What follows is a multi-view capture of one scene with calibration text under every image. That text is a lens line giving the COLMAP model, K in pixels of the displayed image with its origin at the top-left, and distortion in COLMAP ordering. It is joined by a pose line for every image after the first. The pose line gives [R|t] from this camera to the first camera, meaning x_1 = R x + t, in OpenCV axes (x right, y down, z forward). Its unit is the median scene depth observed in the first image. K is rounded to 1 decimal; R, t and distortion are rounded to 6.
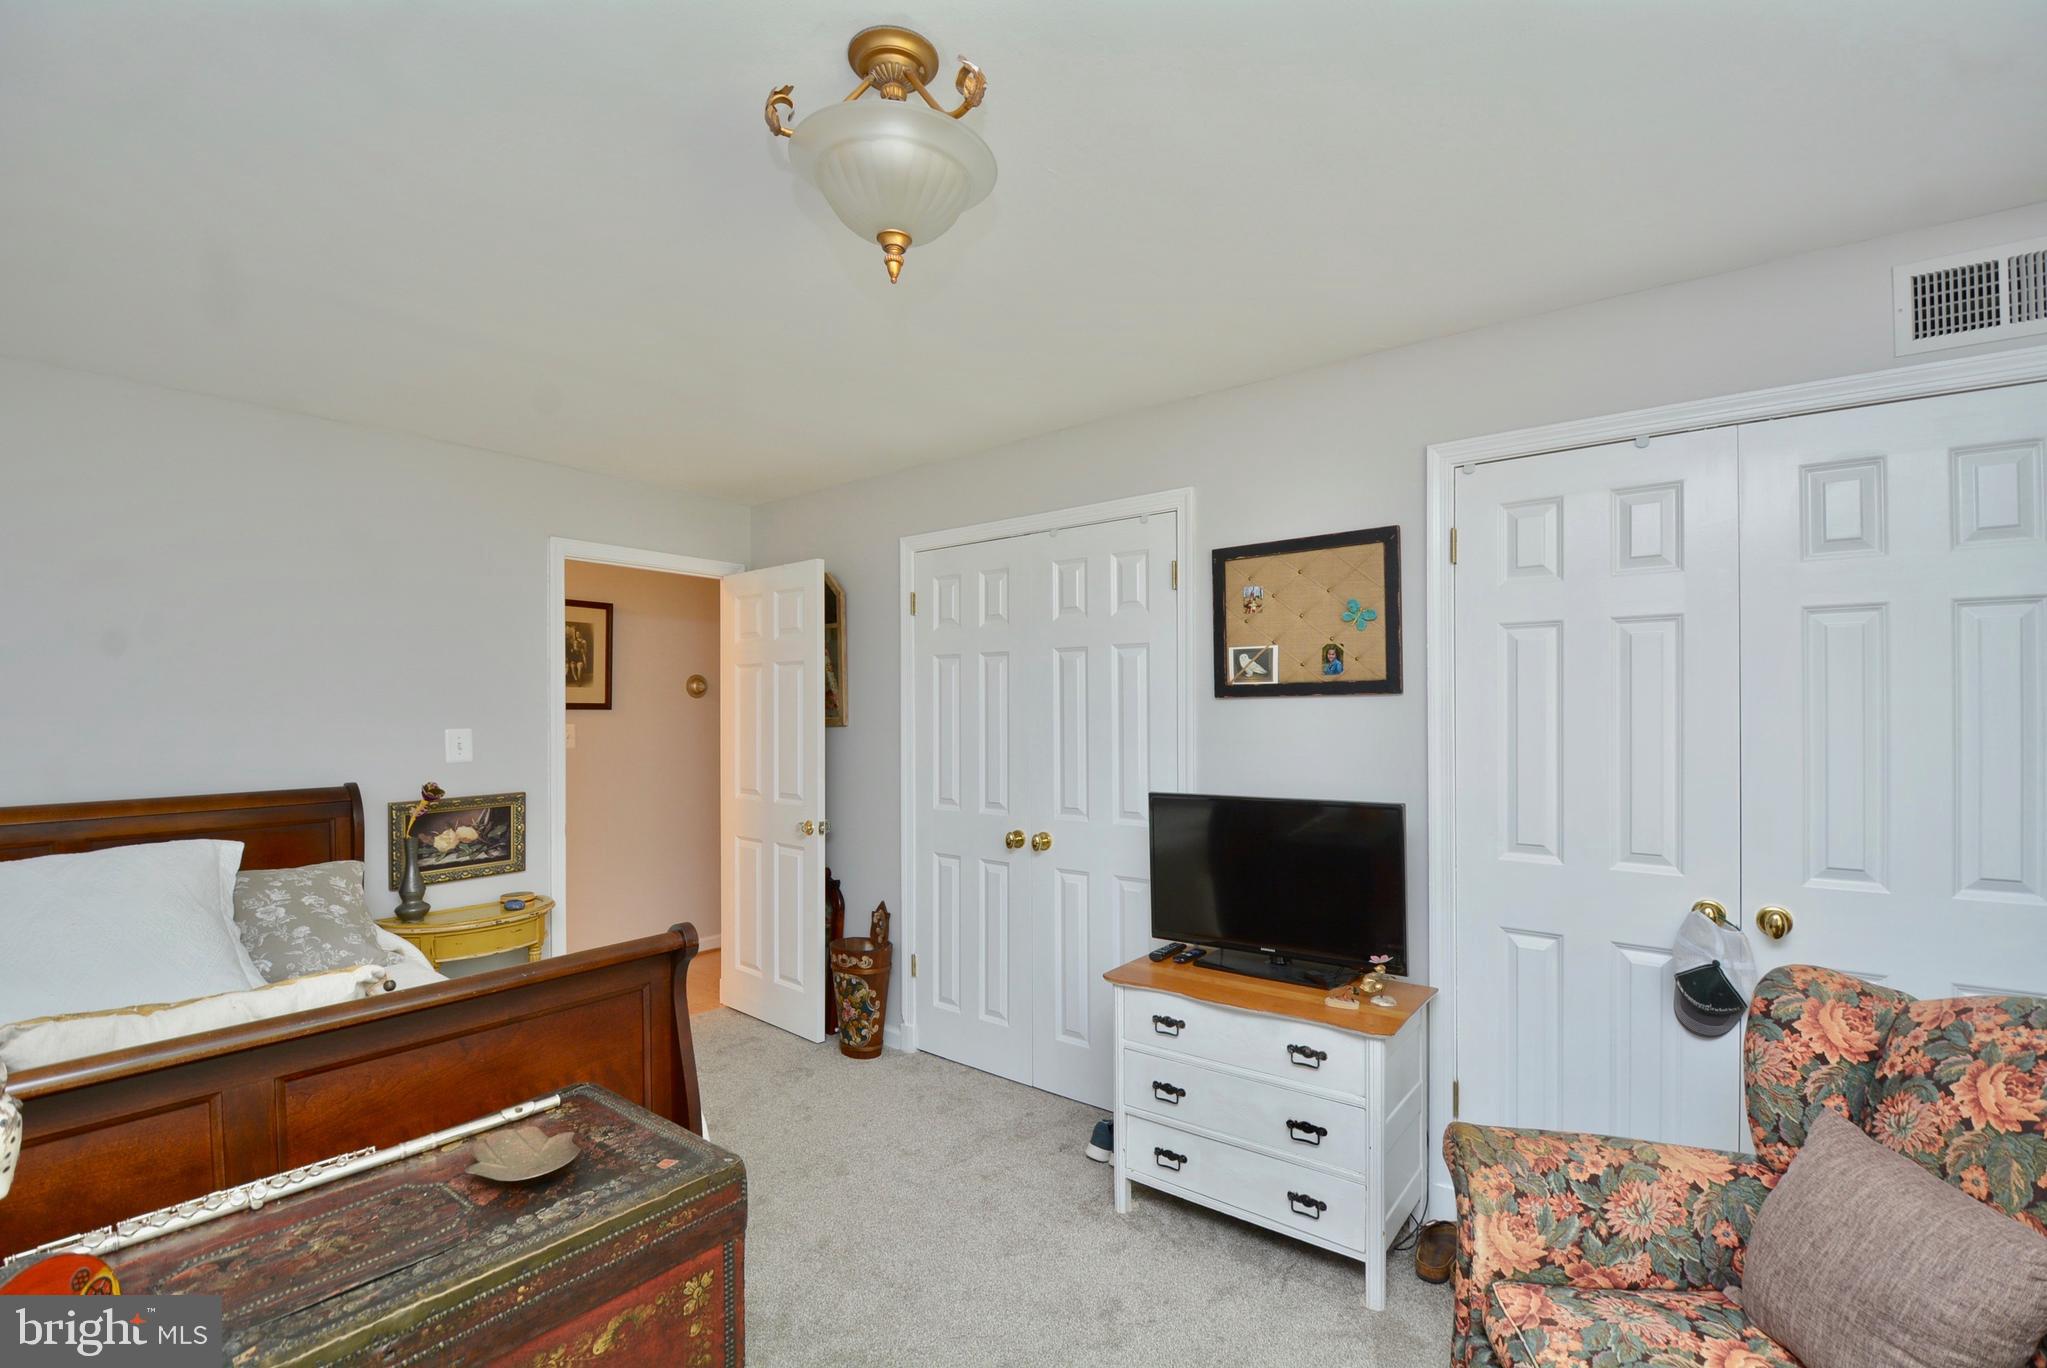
lens RADIAL K [[906.4, 0, 1043.0], [0, 906.4, 712.2], [0, 0, 1]] dist [0.002096, -0.000481]
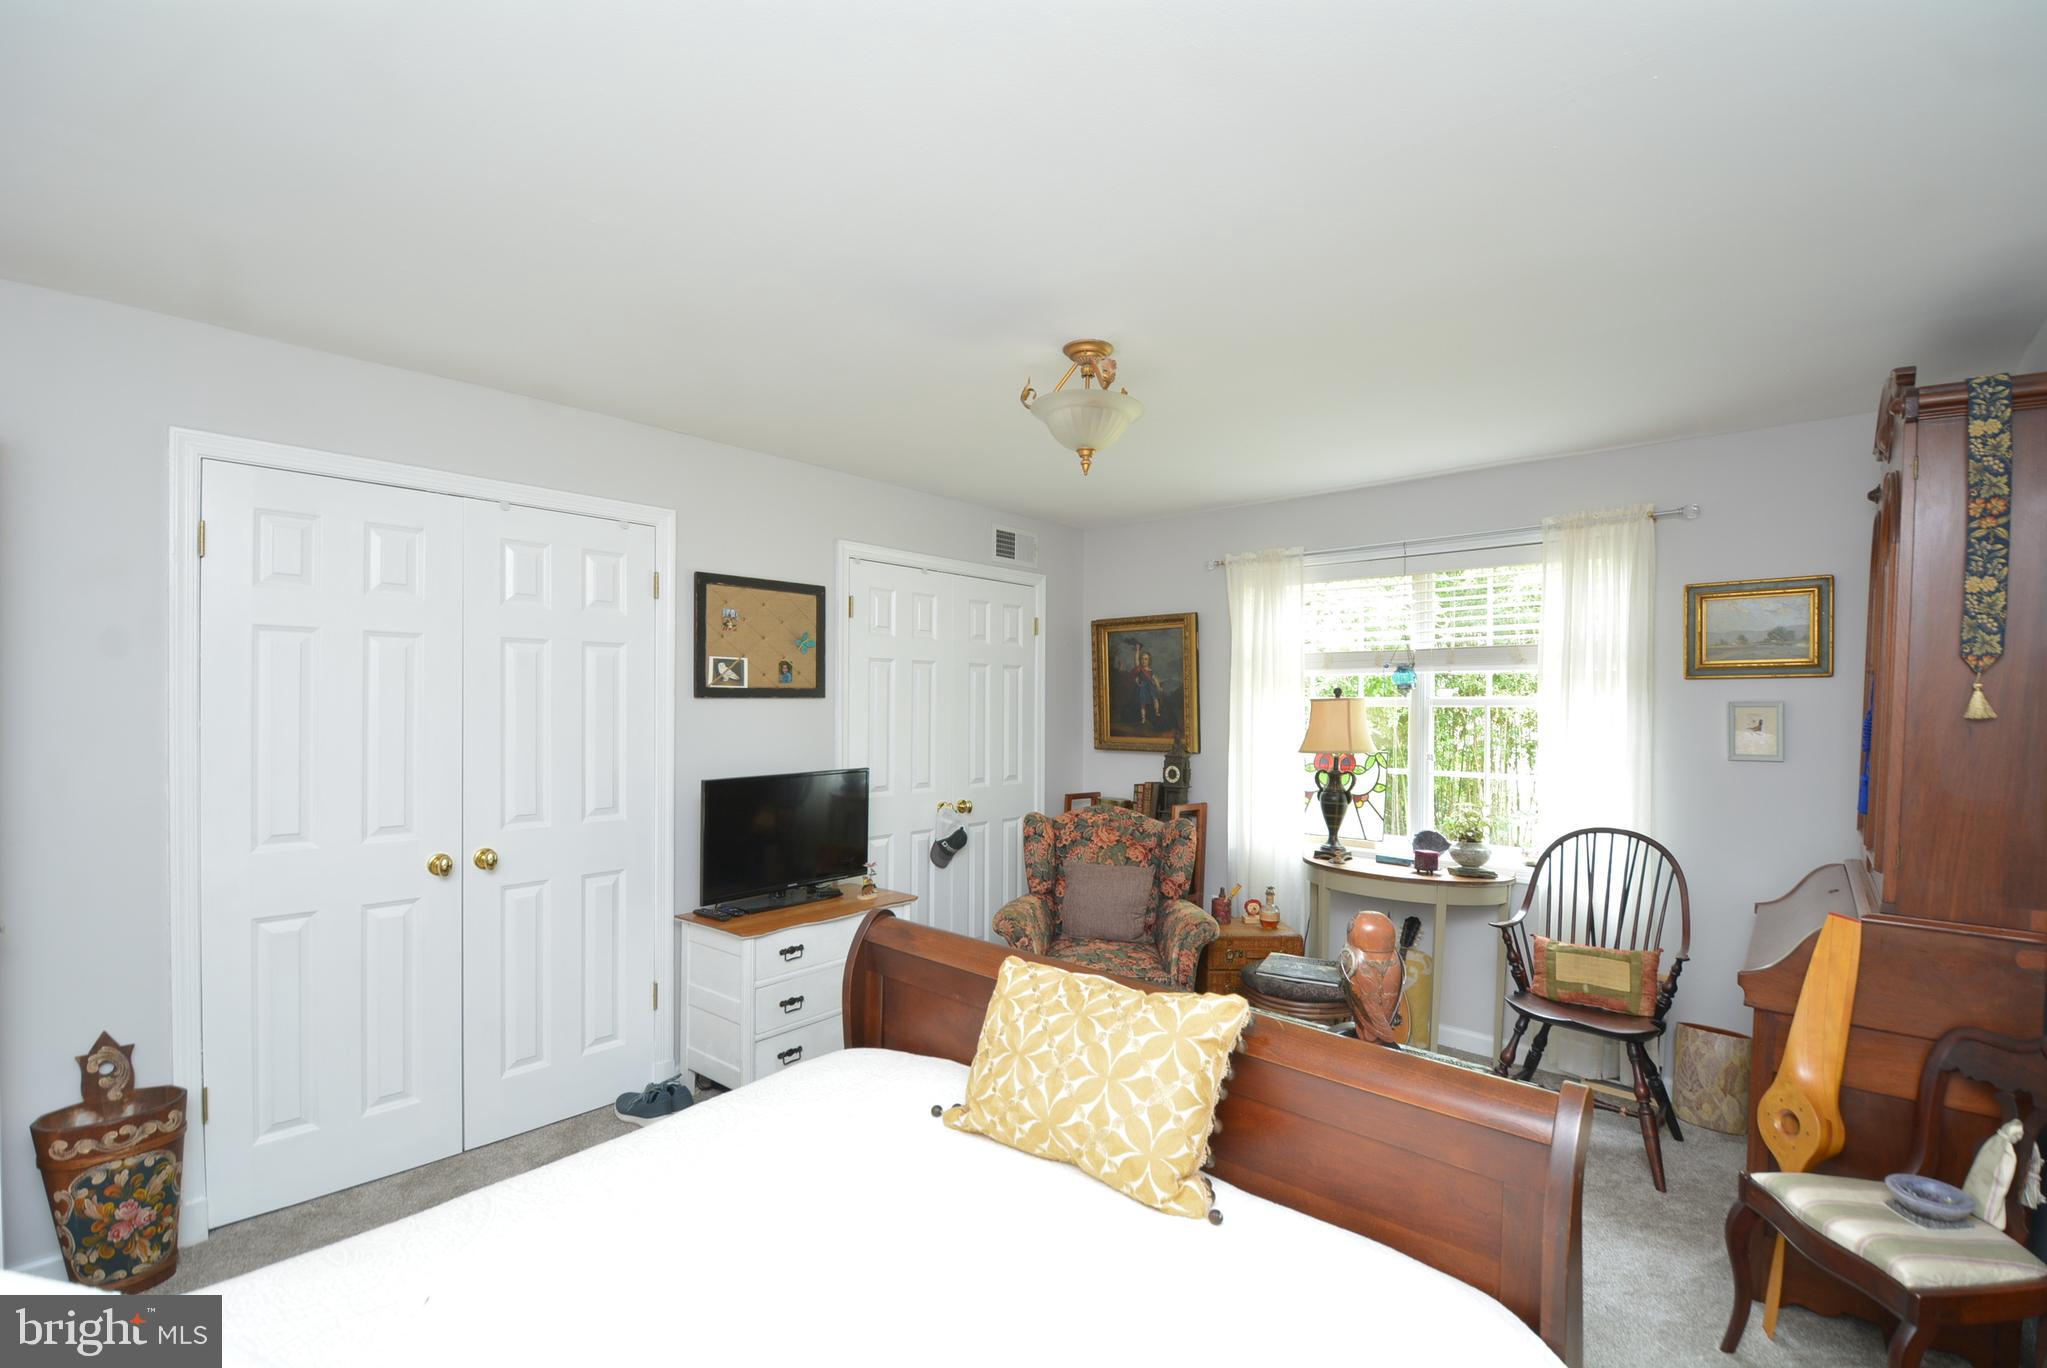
lens RADIAL K [[906.4, 0, 1043.0], [0, 906.4, 712.2], [0, 0, 1]] dist [0.002096, -0.000481]
pose [[0.067983, -0.008861, 0.997647, -0.993260], [-0.008555, 0.999919, 0.009464, -0.012813], [-0.997650, -0.009178, 0.067902, 0.488613]]
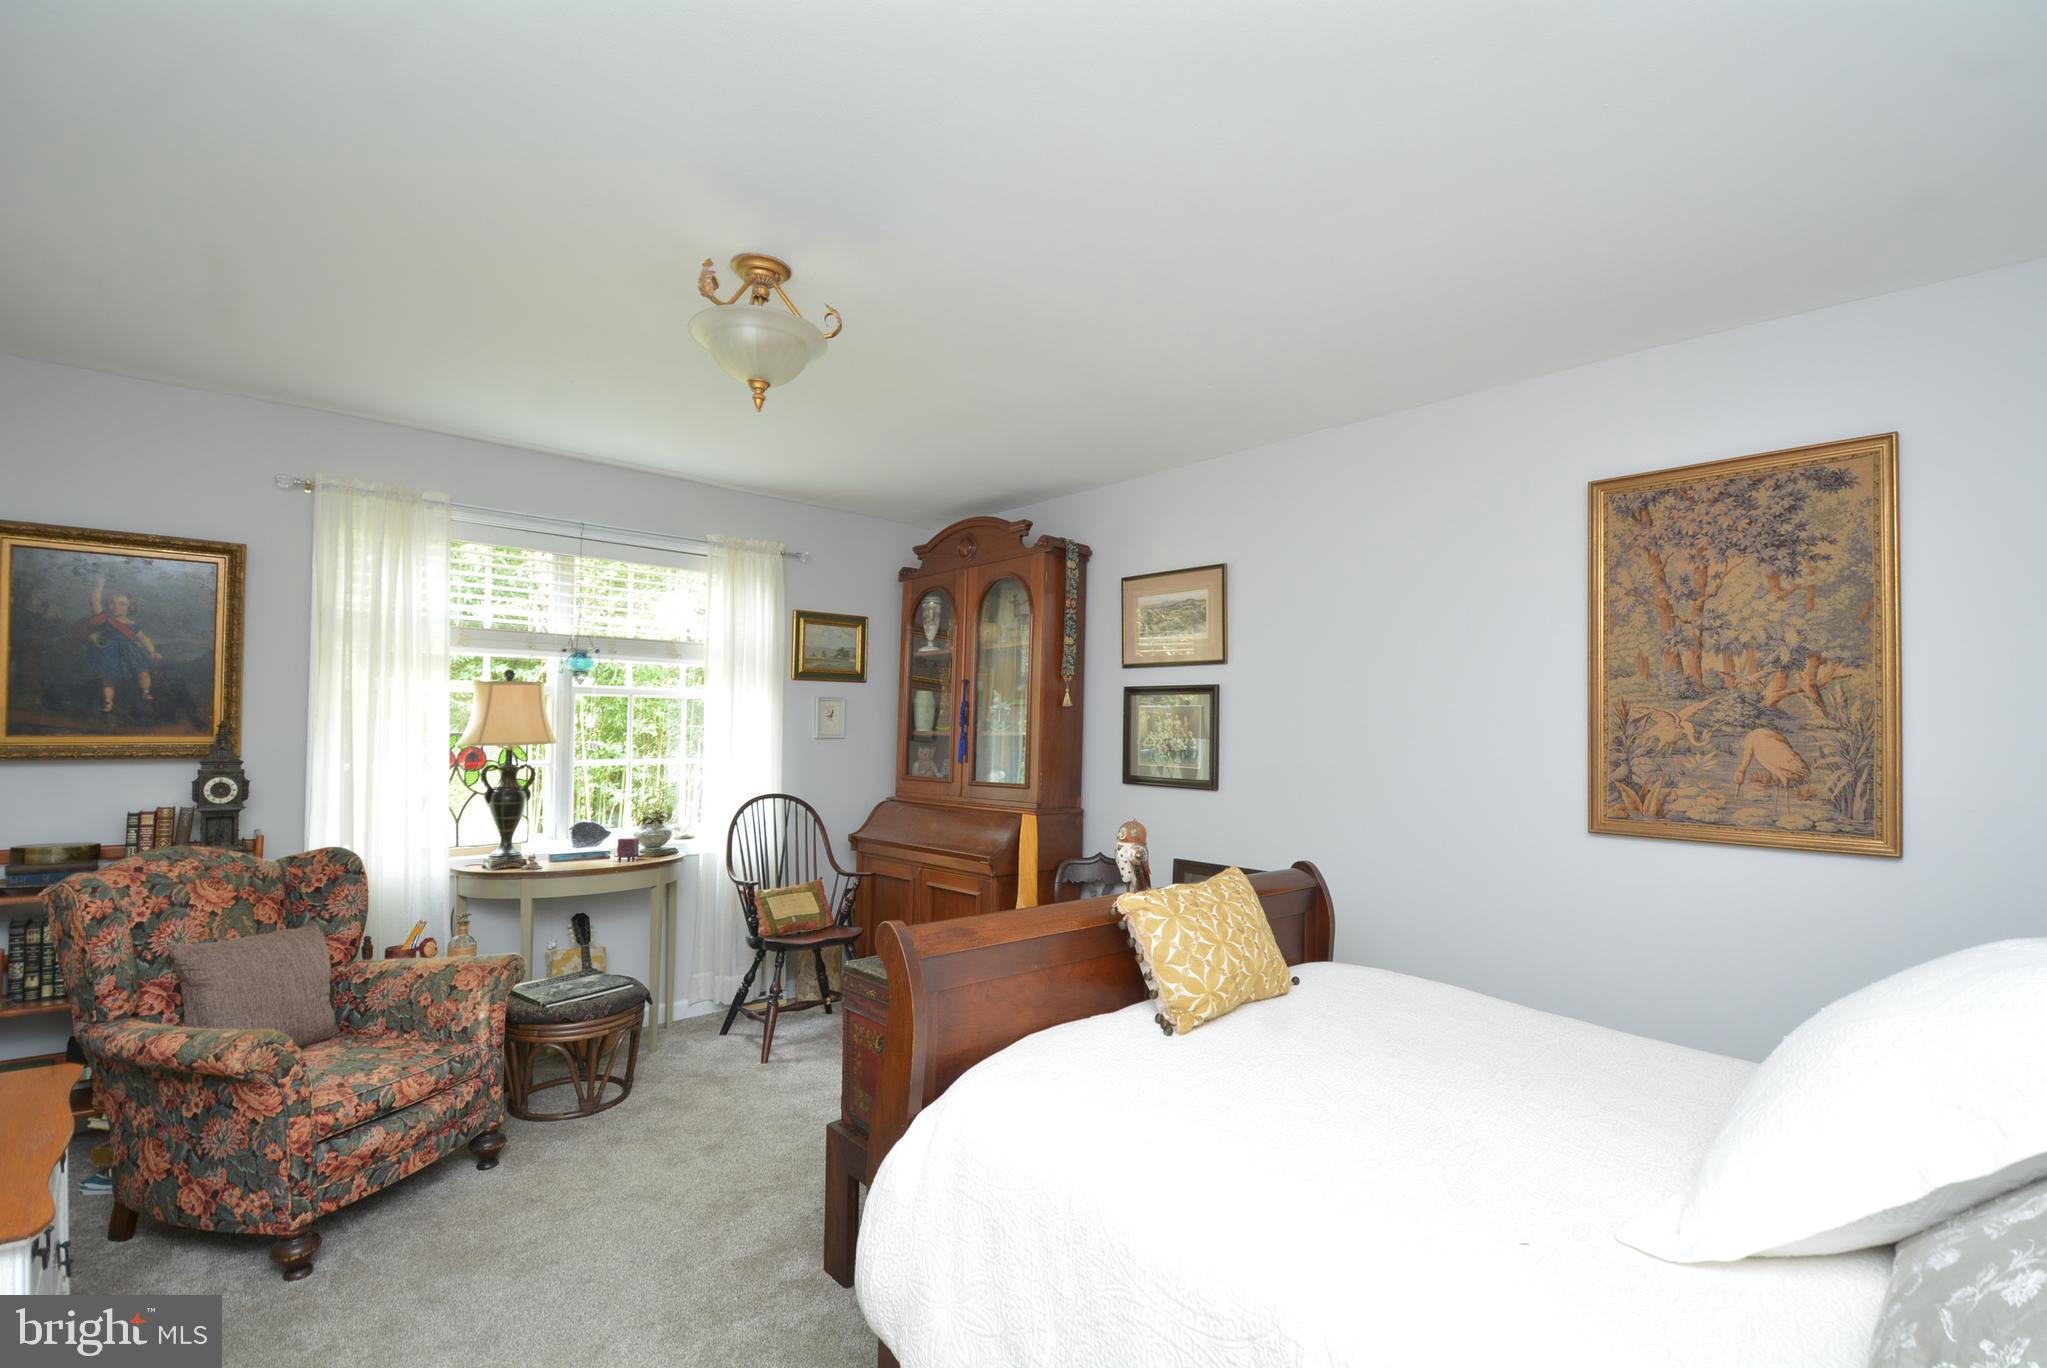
lens RADIAL K [[906.4, 0, 1043.0], [0, 906.4, 712.2], [0, 0, 1]] dist [0.002096, -0.000481]
pose [[-0.983668, -0.009936, 0.179720, -0.467232], [-0.013296, 0.999758, -0.017498, 0.028458], [-0.179503, -0.019602, -0.983562, 1.232413]]
